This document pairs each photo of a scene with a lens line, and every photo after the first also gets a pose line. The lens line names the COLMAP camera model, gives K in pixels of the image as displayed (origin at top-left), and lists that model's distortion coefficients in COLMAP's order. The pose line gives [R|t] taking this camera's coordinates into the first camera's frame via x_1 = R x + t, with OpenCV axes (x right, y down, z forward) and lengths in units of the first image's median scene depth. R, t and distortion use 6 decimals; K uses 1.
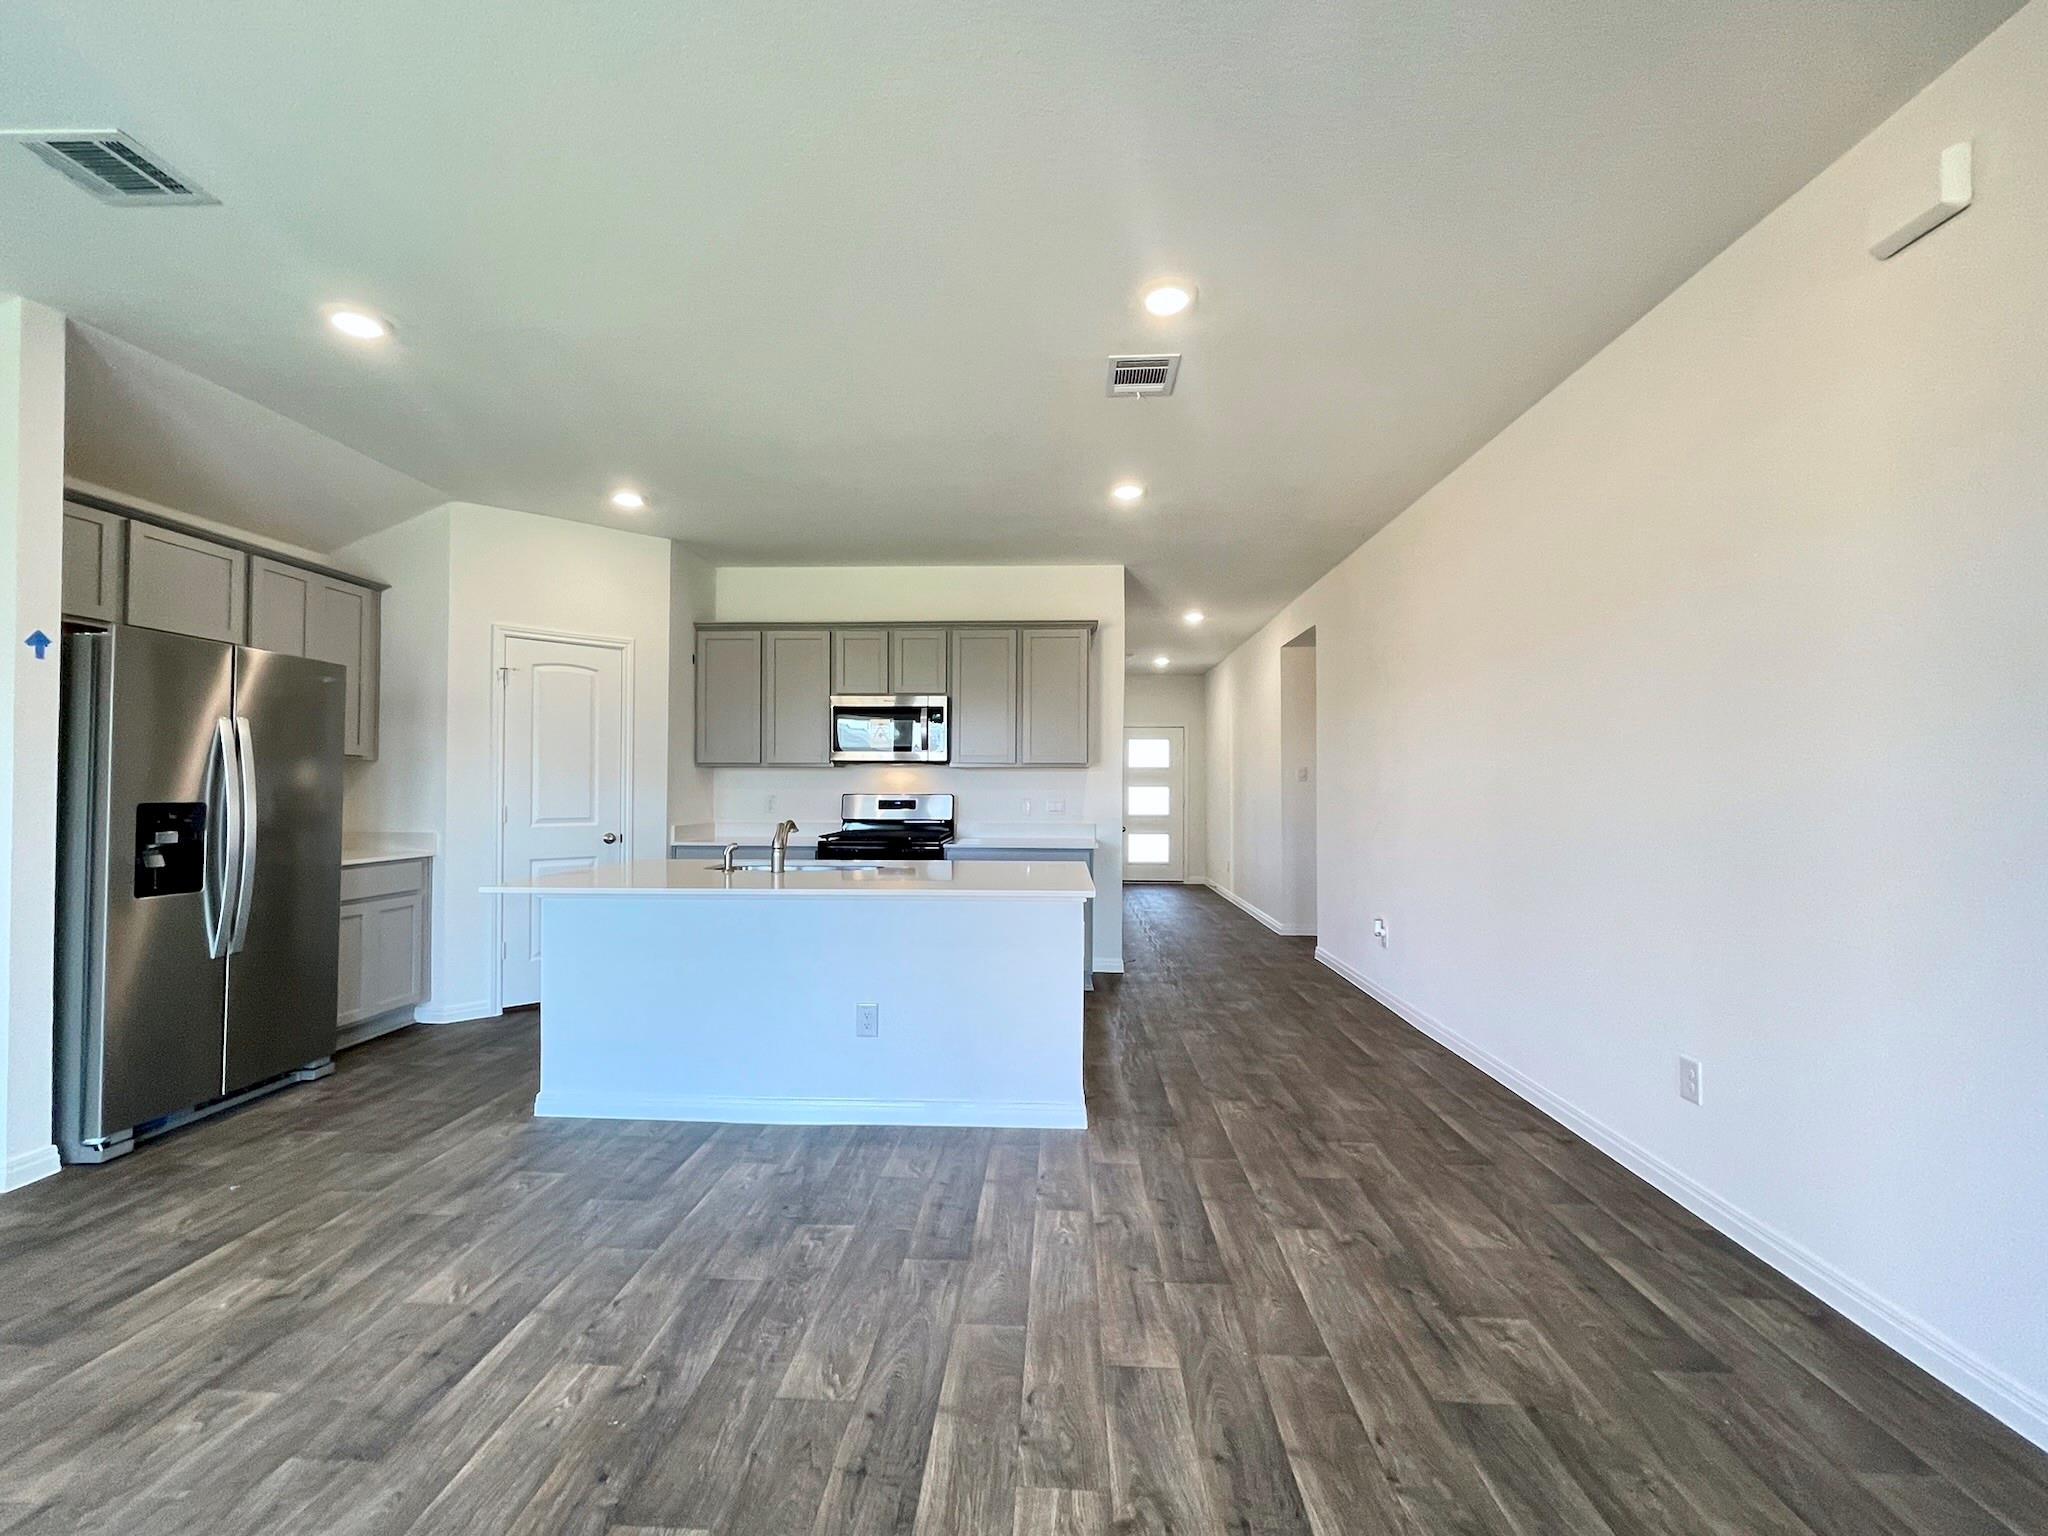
lens RADIAL K [[863.0, 0, 1017.4], [0, 863.0, 774.6], [0, 0, 1]] dist [0.000150, 0.000502]
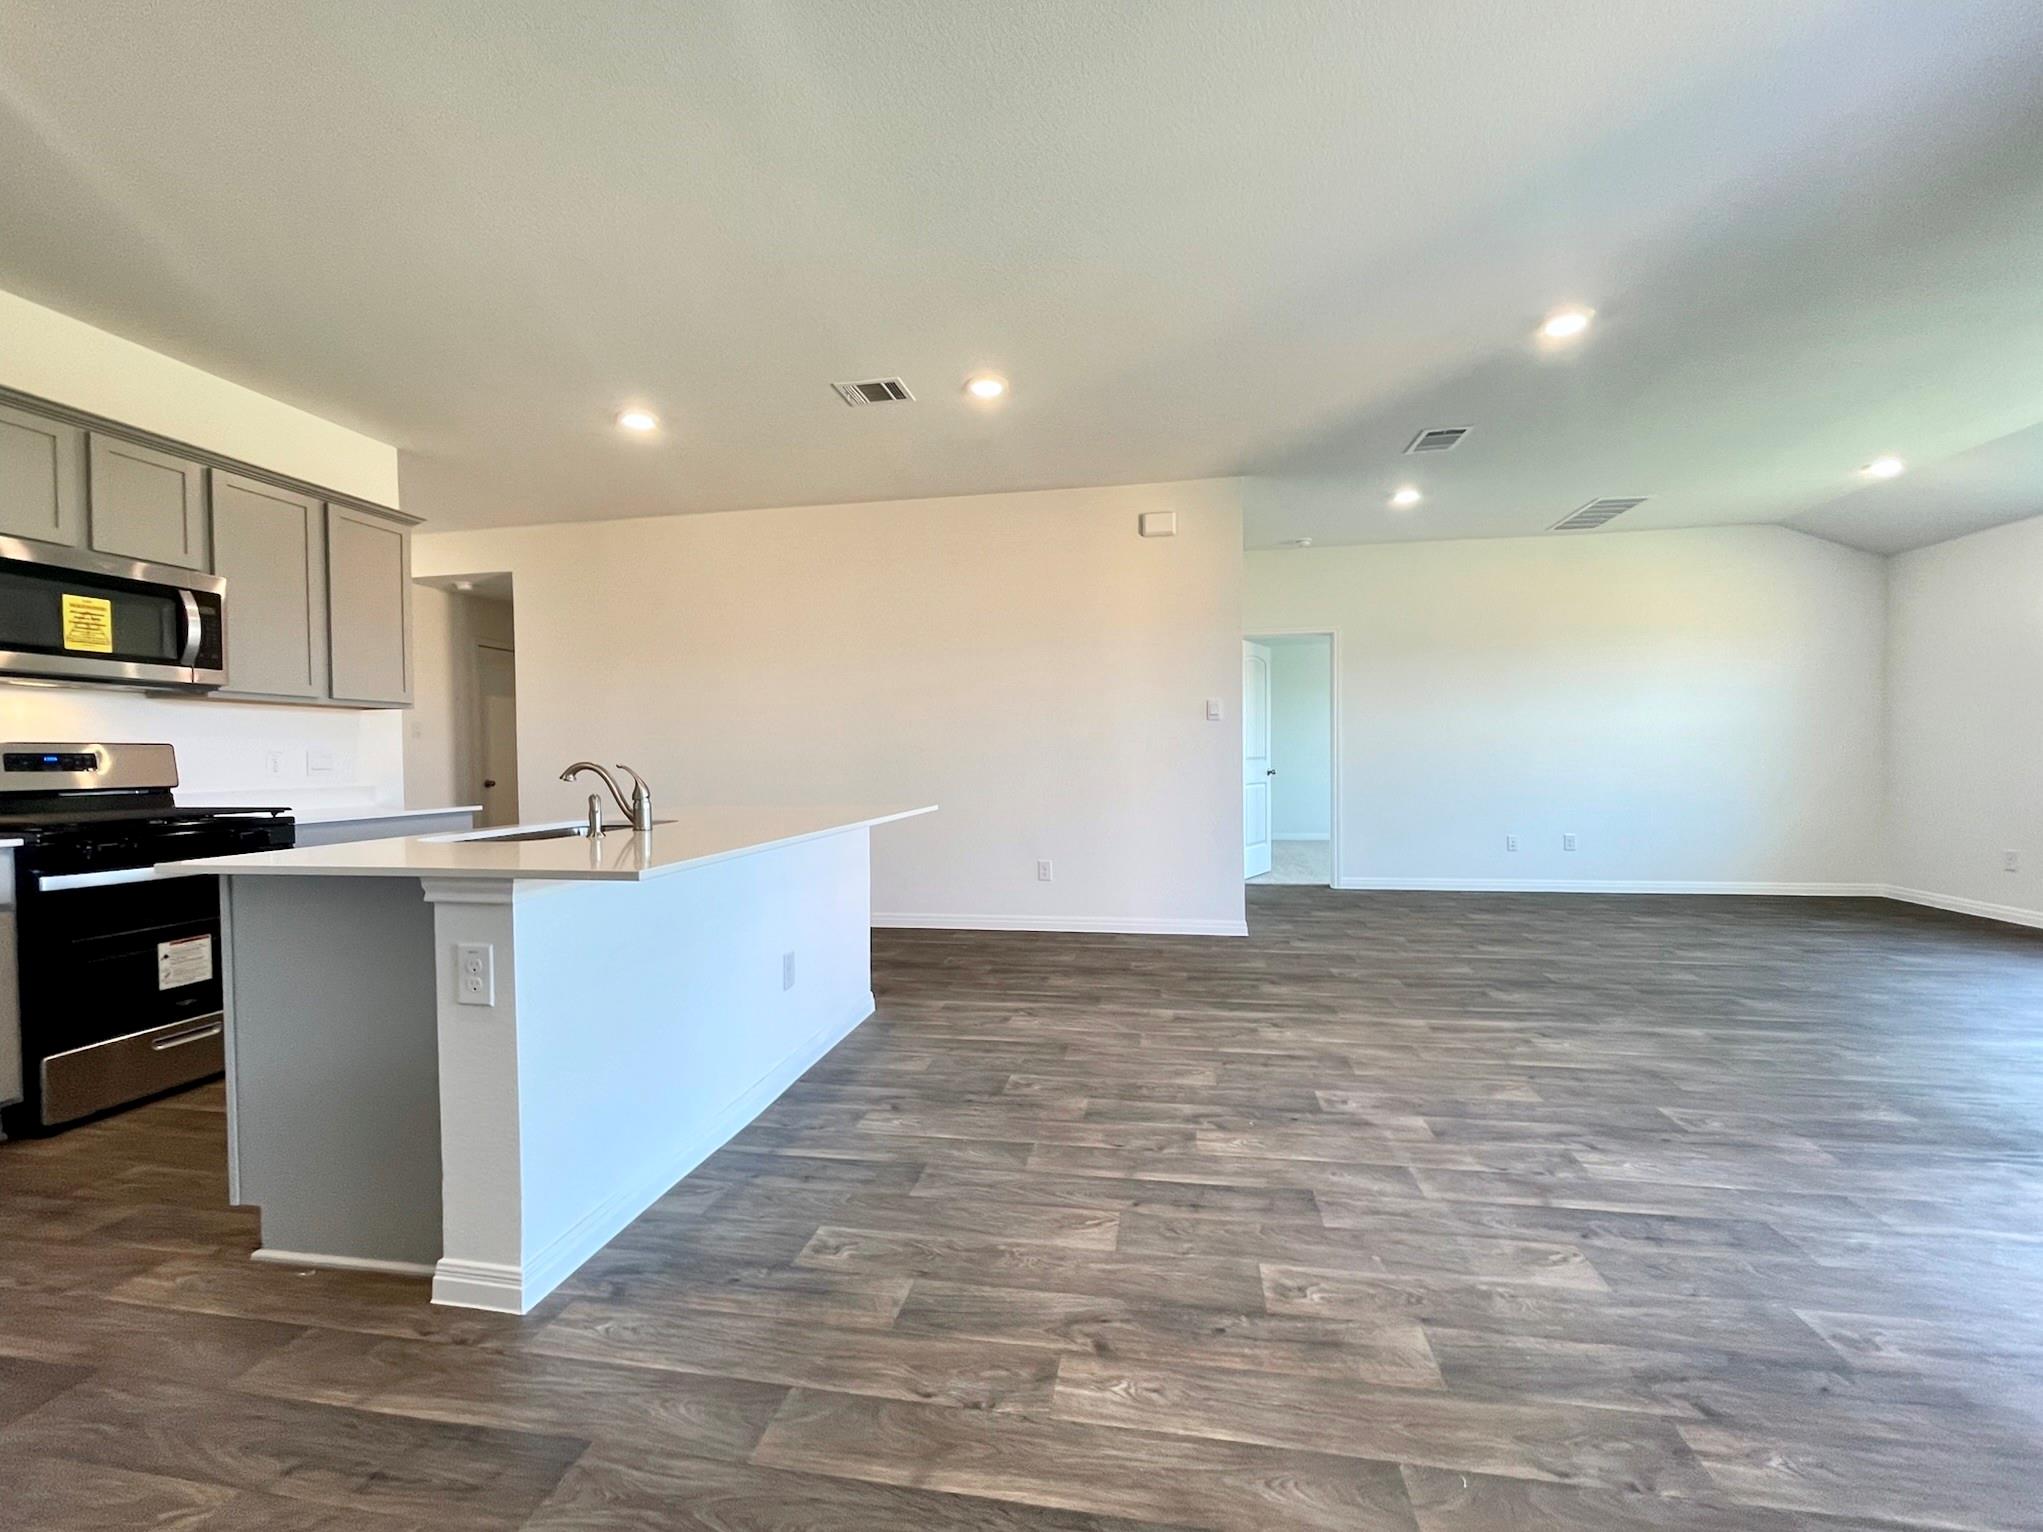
lens RADIAL K [[850.3, 0, 1023.6], [0, 850.3, 778.7], [0, 0, 1]] dist [-0.002019, 0.000213]
pose [[0.121934, -0.031969, 0.992023, -1.098693], [-0.003791, 0.999459, 0.032674, 0.049785], [-0.992531, -0.007745, 0.121747, 0.672159]]
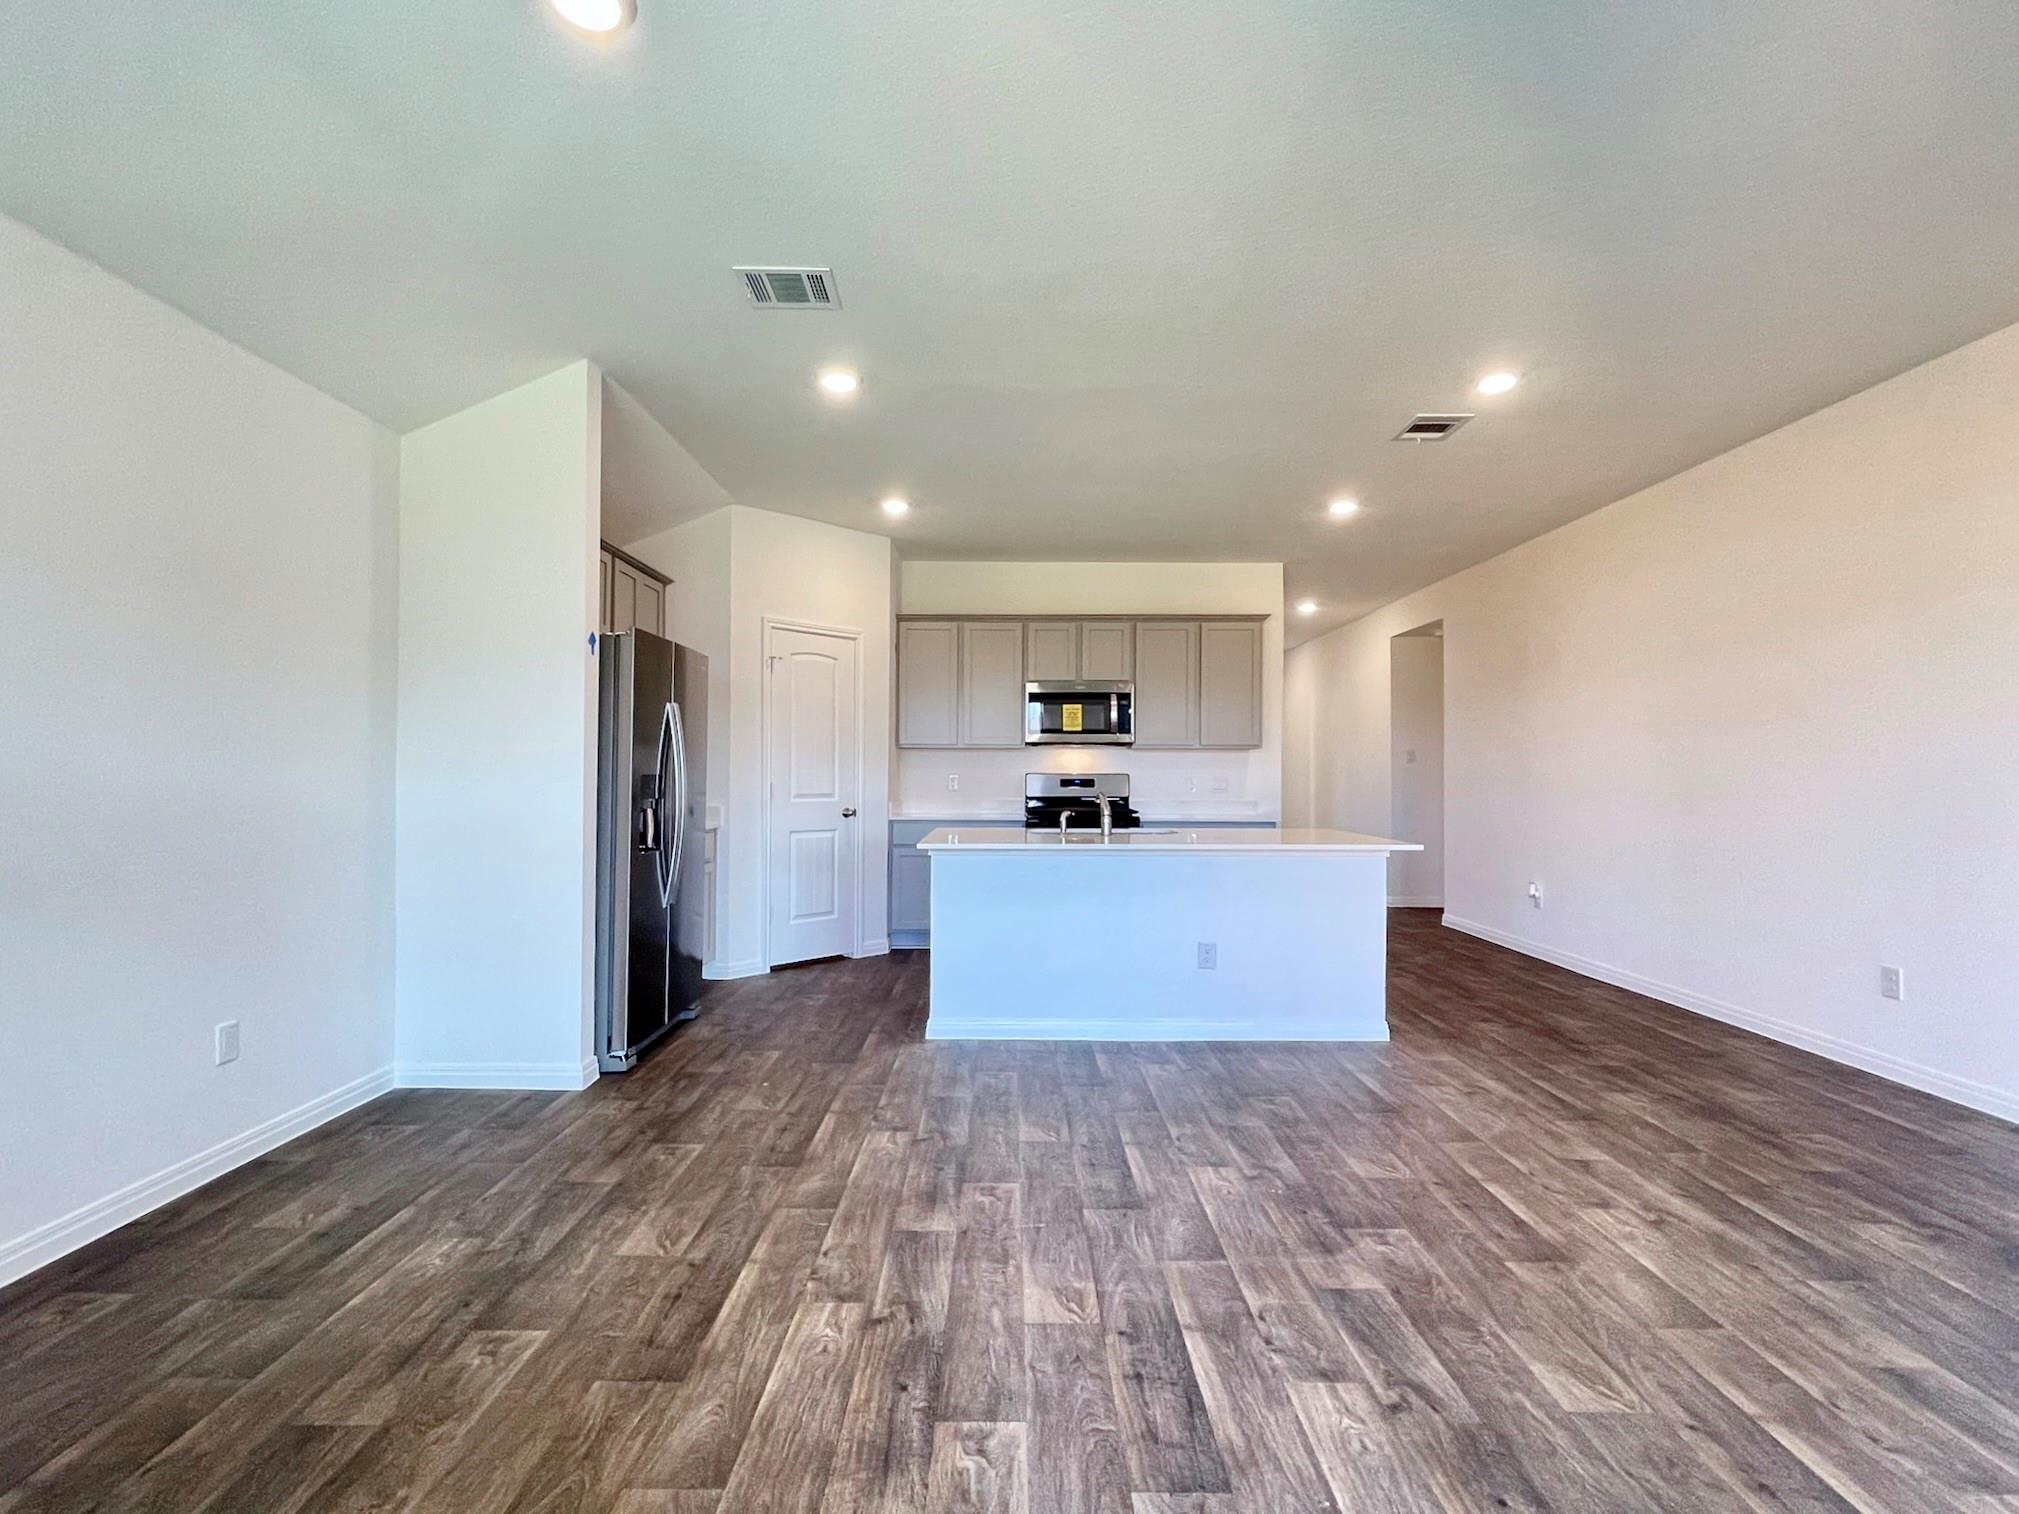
lens RADIAL K [[928.4, 0, 1009.5], [0, 928.4, 757.0], [0, 0, 1]] dist [-0.003869, 0.001005]
pose [[0.998622, 0.001469, 0.052451, -0.547365], [-0.001279, 0.999993, -0.003655, 0.013089], [-0.052456, 0.003583, 0.998617, -0.300014]]
